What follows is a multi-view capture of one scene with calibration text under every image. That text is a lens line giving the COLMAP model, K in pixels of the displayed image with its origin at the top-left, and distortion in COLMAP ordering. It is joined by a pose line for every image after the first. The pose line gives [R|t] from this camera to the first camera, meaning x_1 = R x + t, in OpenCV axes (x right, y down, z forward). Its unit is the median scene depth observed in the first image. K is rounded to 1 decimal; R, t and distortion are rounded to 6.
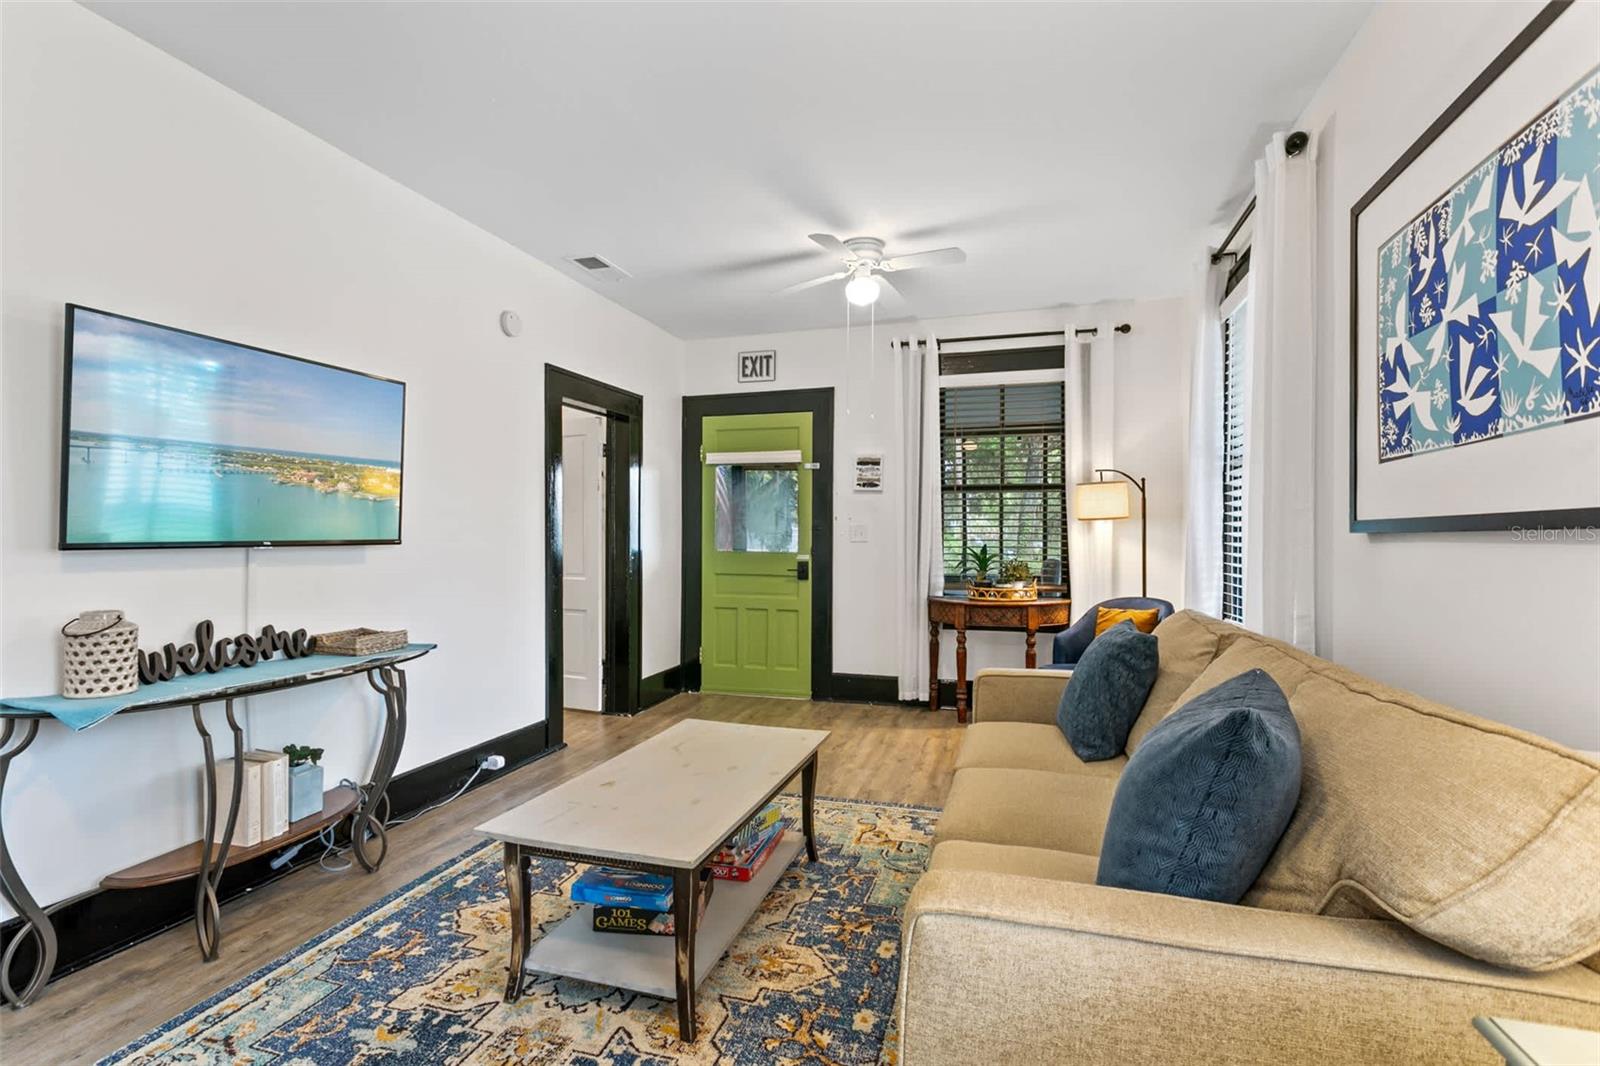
lens RADIAL K [[758.7, 0, 787.3], [0, 758.7, 533.4], [0, 0, 1]] dist [-0.000653, 0.001750]
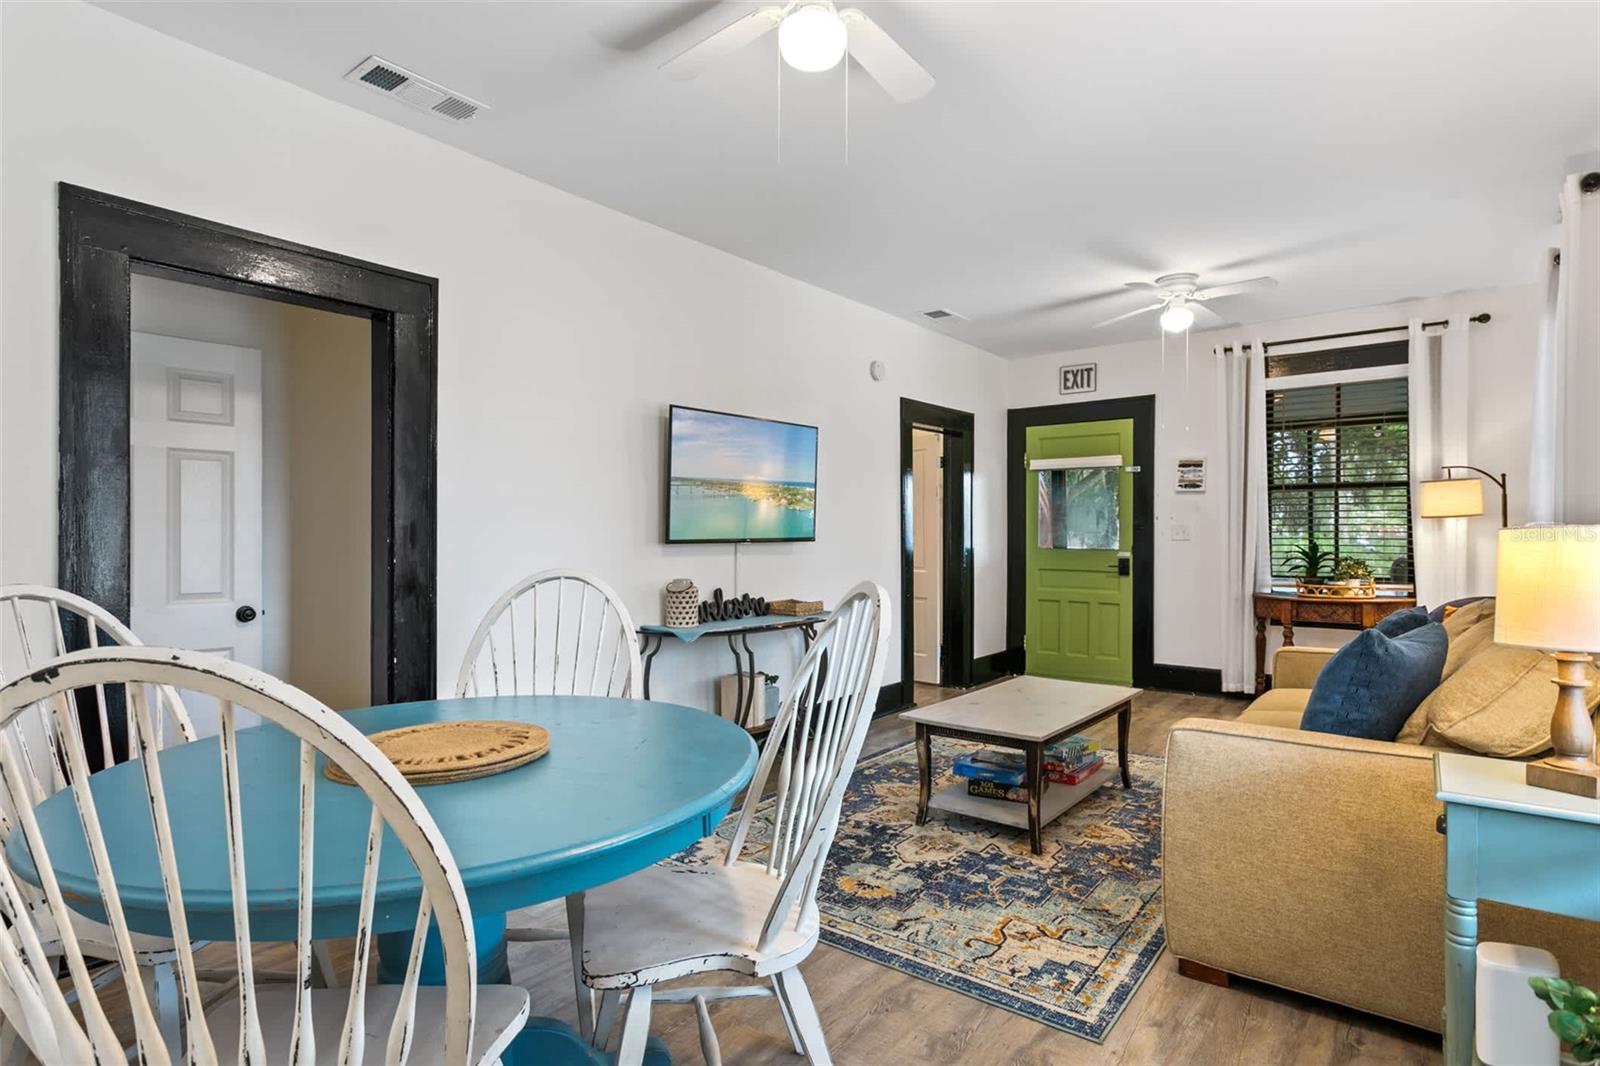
lens RADIAL K [[824.6, 0, 794.2], [0, 824.6, 536.3], [0, 0, 1]] dist [-0.001558, 0.000680]
pose [[0.932839, -0.001812, -0.360288, 0.010259], [0.003586, 0.999985, 0.004256, -0.001348], [0.360275, -0.005262, 0.932831, -0.448260]]
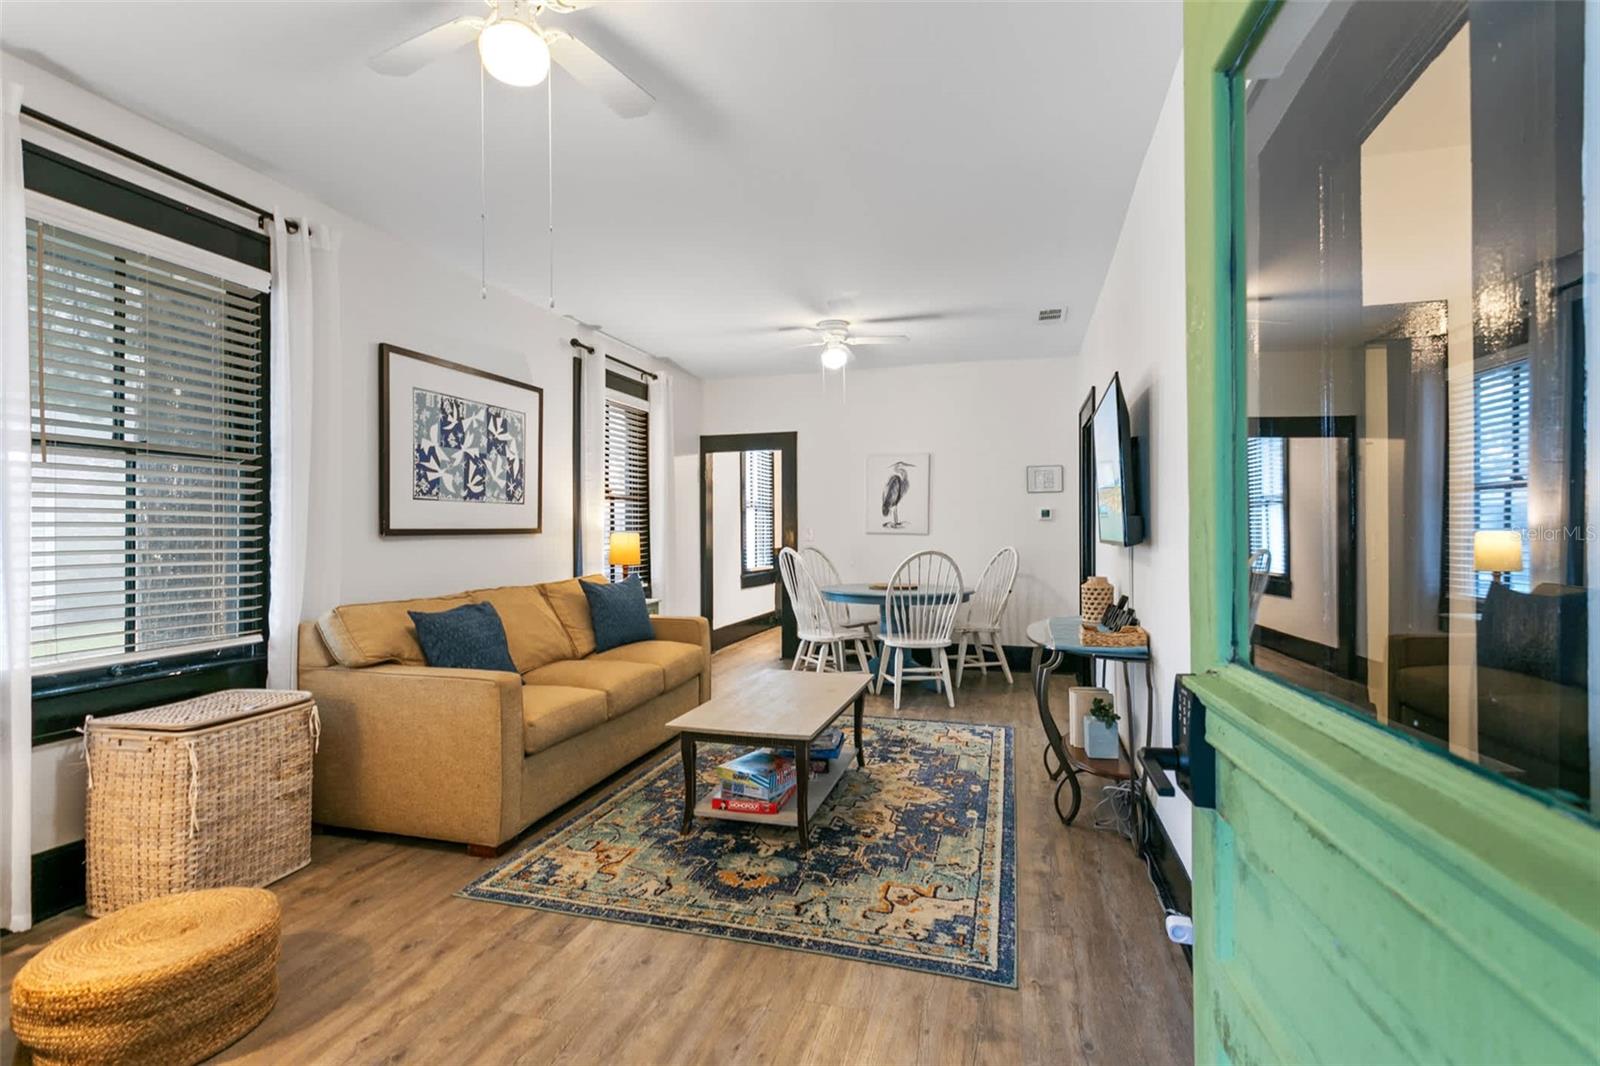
lens RADIAL K [[761.4, 0, 799.0], [0, 761.4, 526.4], [0, 0, 1]] dist [0.000575, 0.001109]
pose [[-0.999777, 0.003328, -0.020838, -0.097893], [0.003518, 0.999953, -0.009074, -0.002510], [0.020807, -0.009145, -0.999742, 1.902485]]
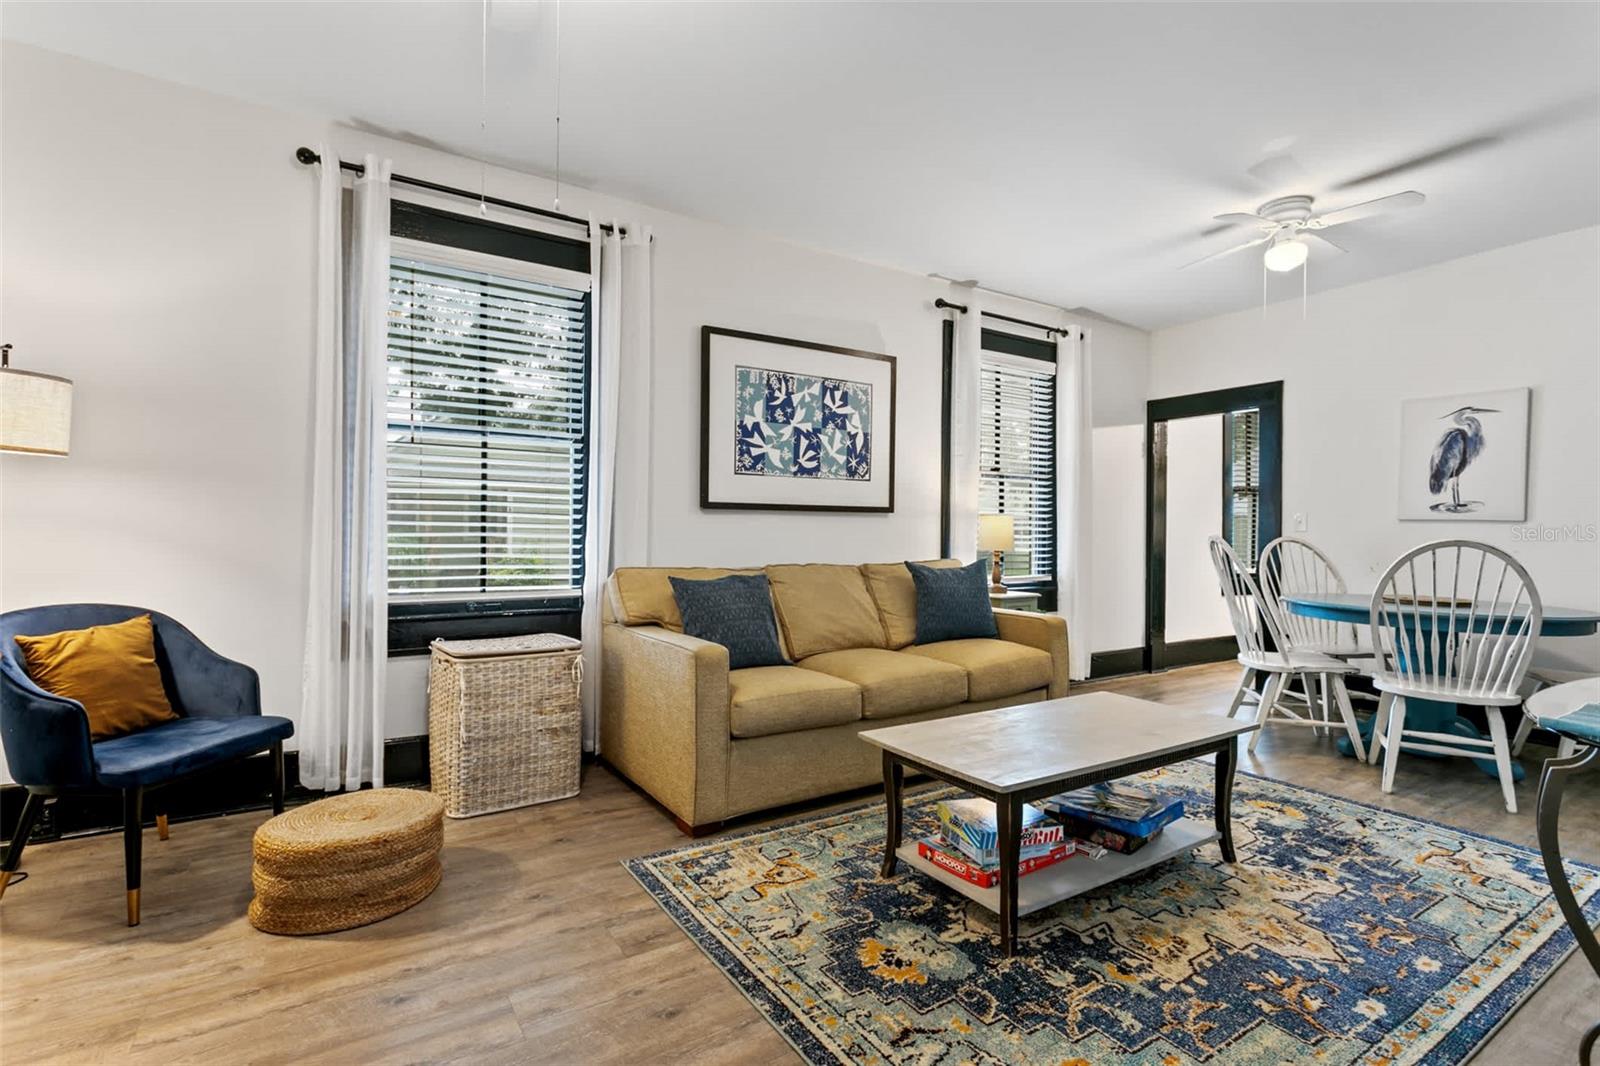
lens RADIAL K [[758.7, 0, 787.3], [0, 758.7, 533.4], [0, 0, 1]] dist [-0.000653, 0.001750]
pose [[-0.762045, -0.009420, 0.647456, -0.390855], [-0.012967, 0.999916, -0.000715, 0.039589], [-0.647394, -0.008940, -0.762103, 1.564292]]
